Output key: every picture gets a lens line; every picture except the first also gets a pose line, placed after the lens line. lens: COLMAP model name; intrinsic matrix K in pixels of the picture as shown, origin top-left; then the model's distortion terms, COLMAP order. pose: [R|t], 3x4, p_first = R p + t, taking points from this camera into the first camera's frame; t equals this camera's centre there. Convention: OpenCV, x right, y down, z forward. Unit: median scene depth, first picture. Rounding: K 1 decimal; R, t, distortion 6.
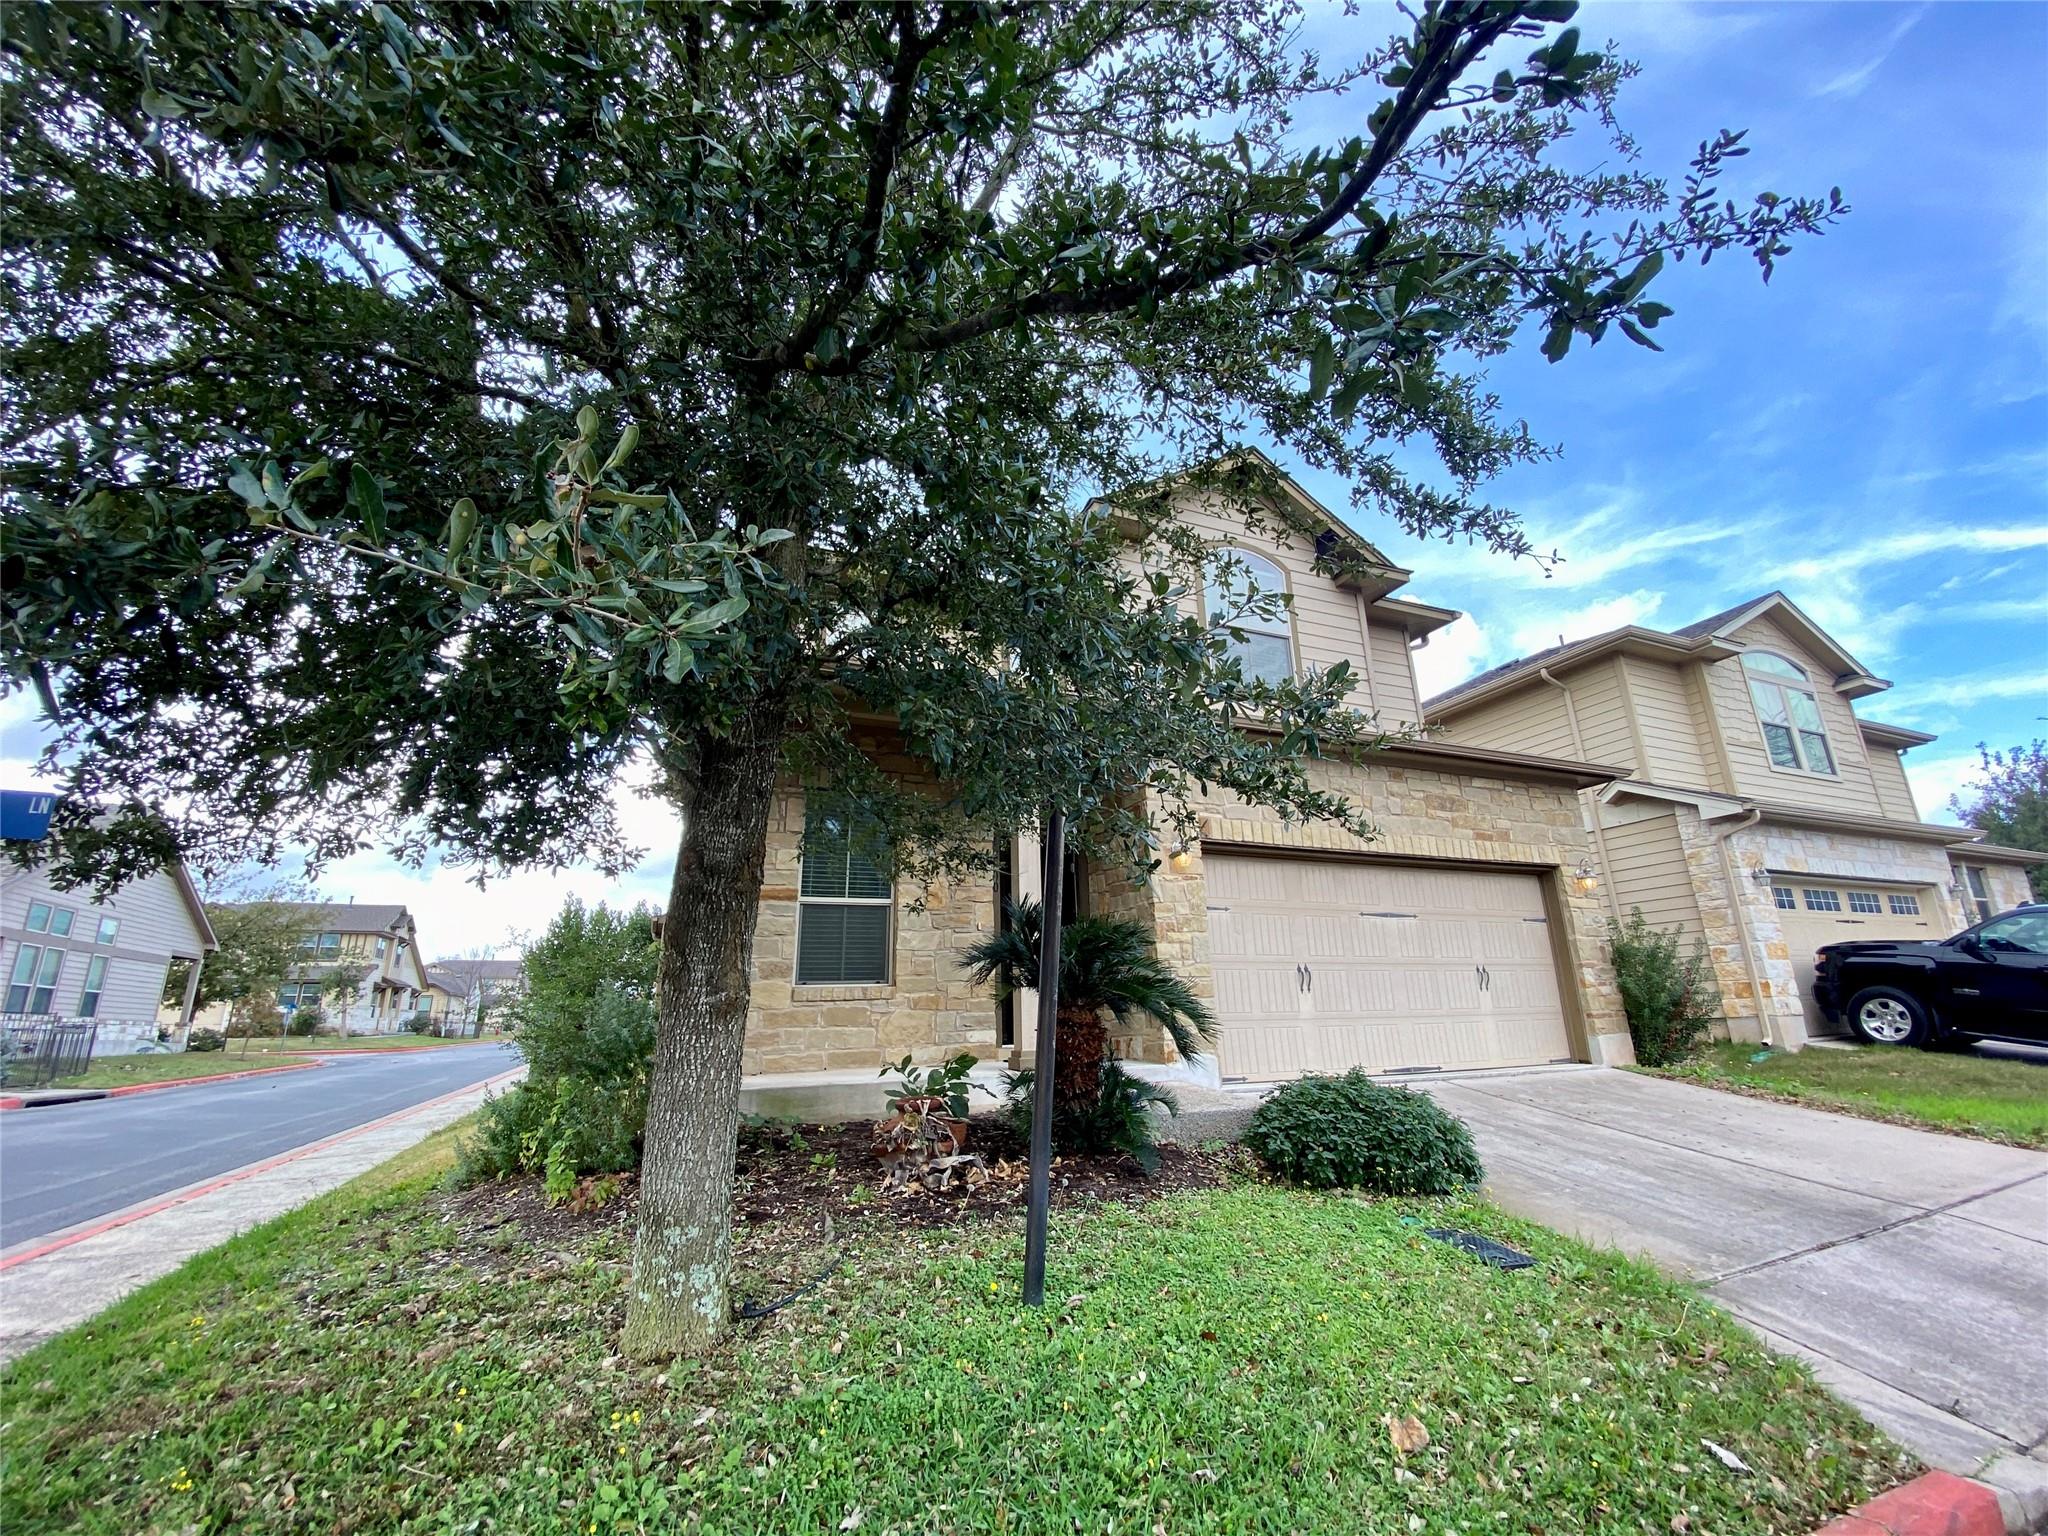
lens RADIAL K [[829.2, 0, 1027.5], [0, 829.2, 762.1], [0, 0, 1]] dist [0.001003, -0.016221]
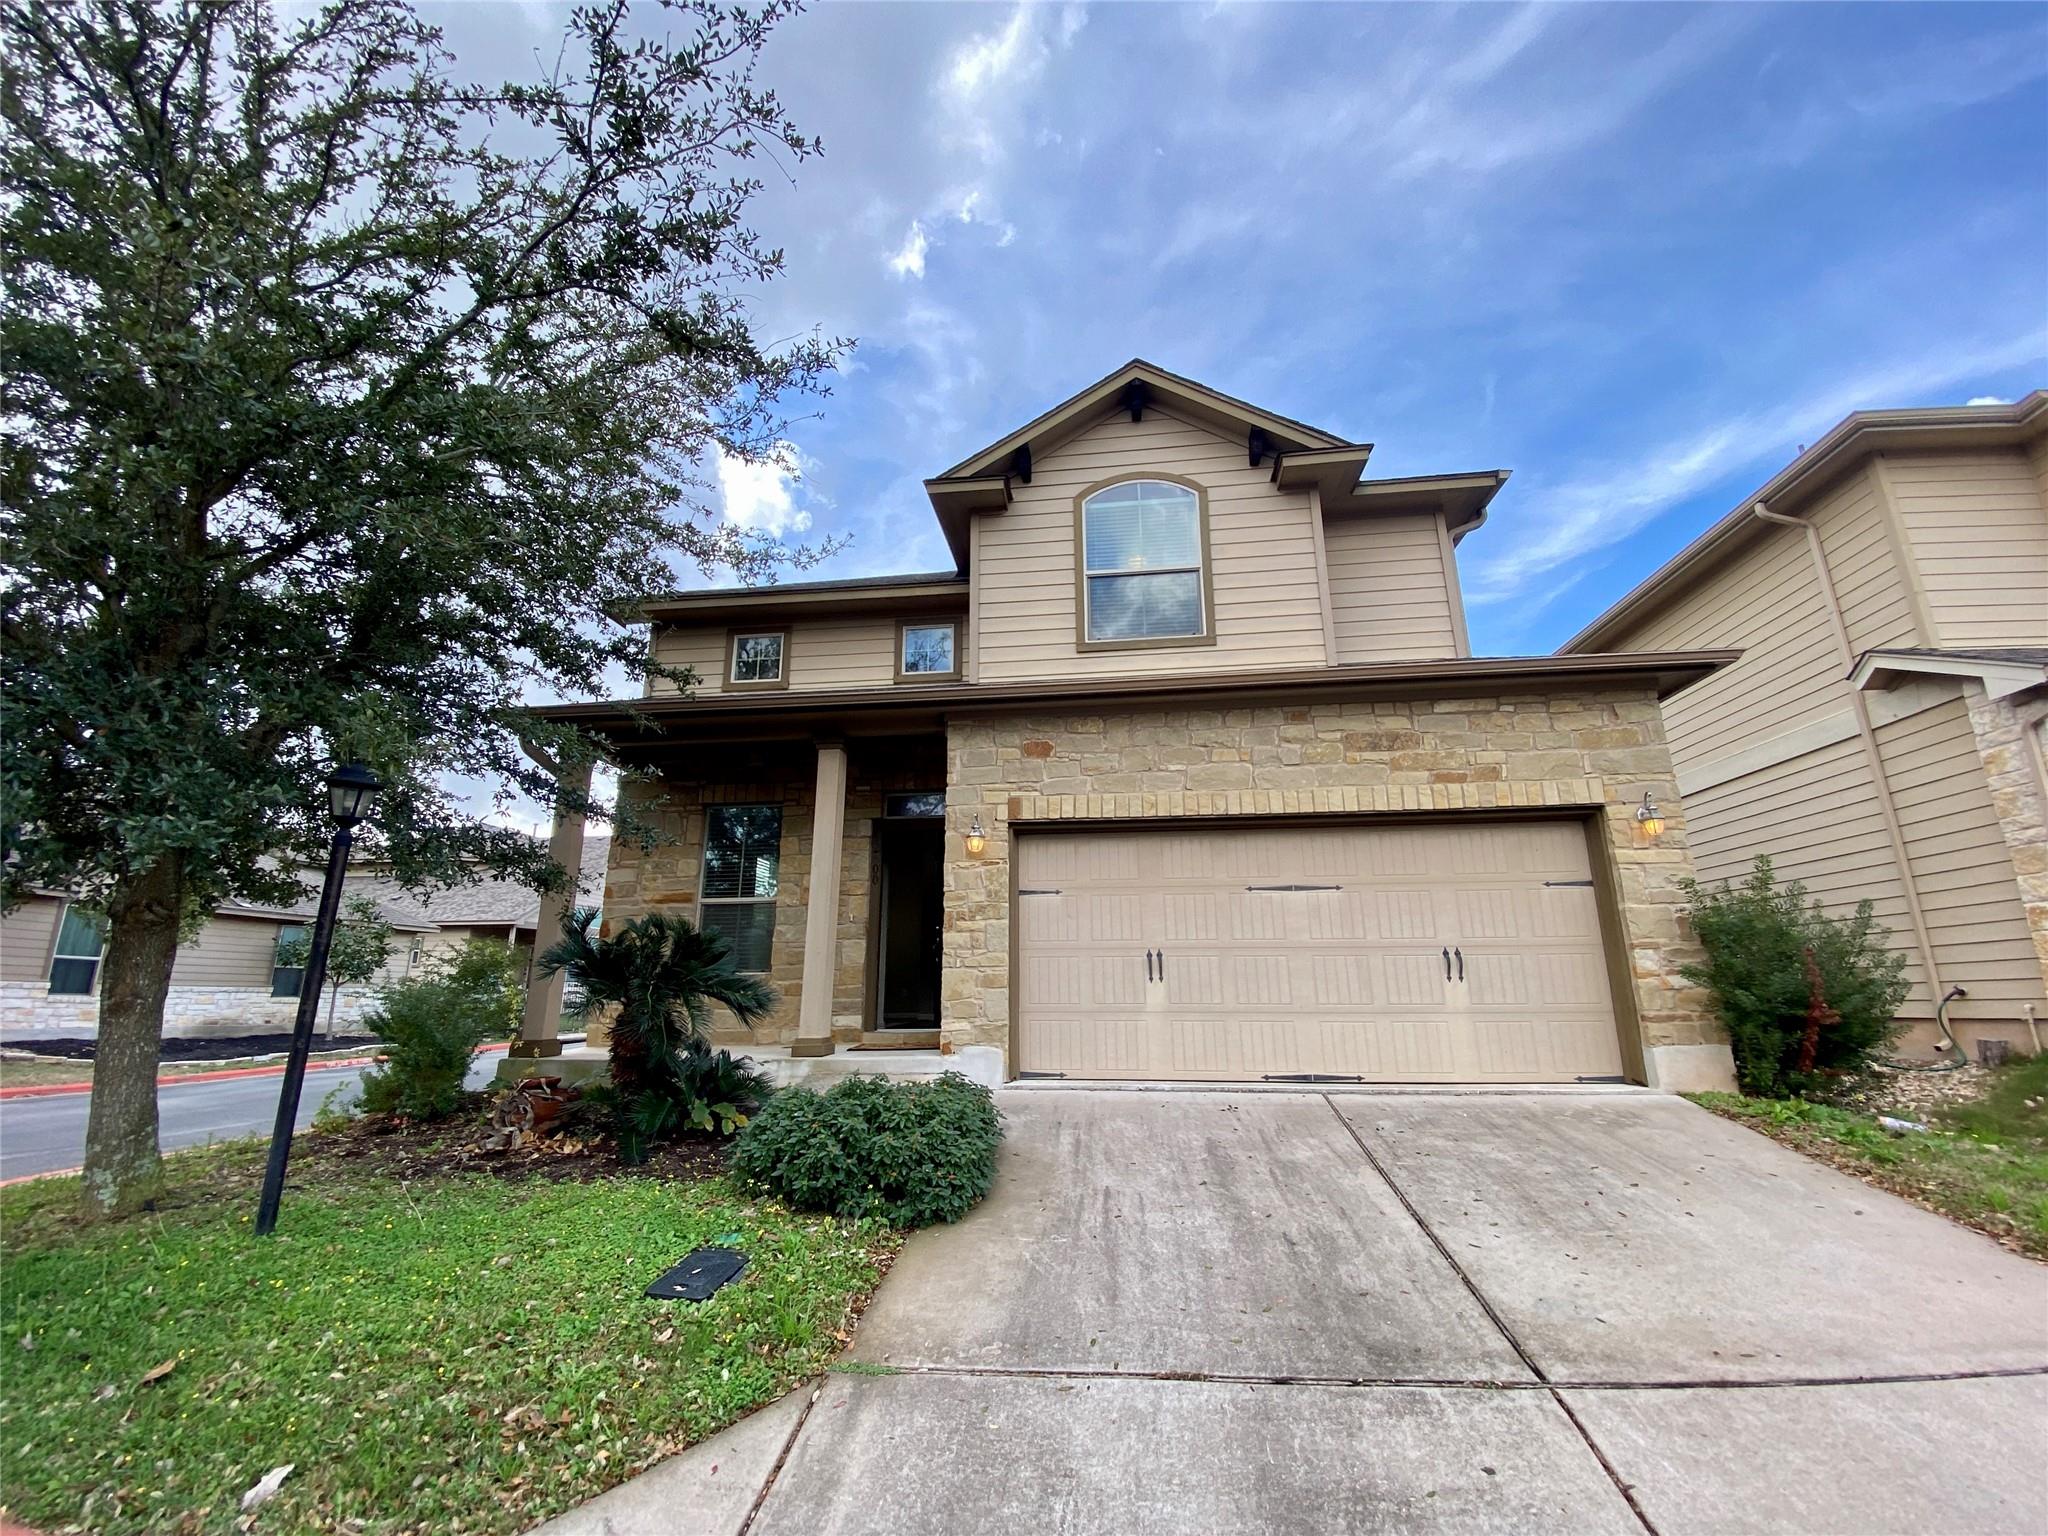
lens RADIAL K [[831.3, 0, 1028.9], [0, 831.3, 765.7], [0, 0, 1]] dist [0.022526, -0.020788]
pose [[0.874386, -0.112807, -0.471936, 0.577409], [0.132425, 0.991157, 0.008435, 0.021535], [0.466811, -0.069872, 0.881592, 0.149827]]
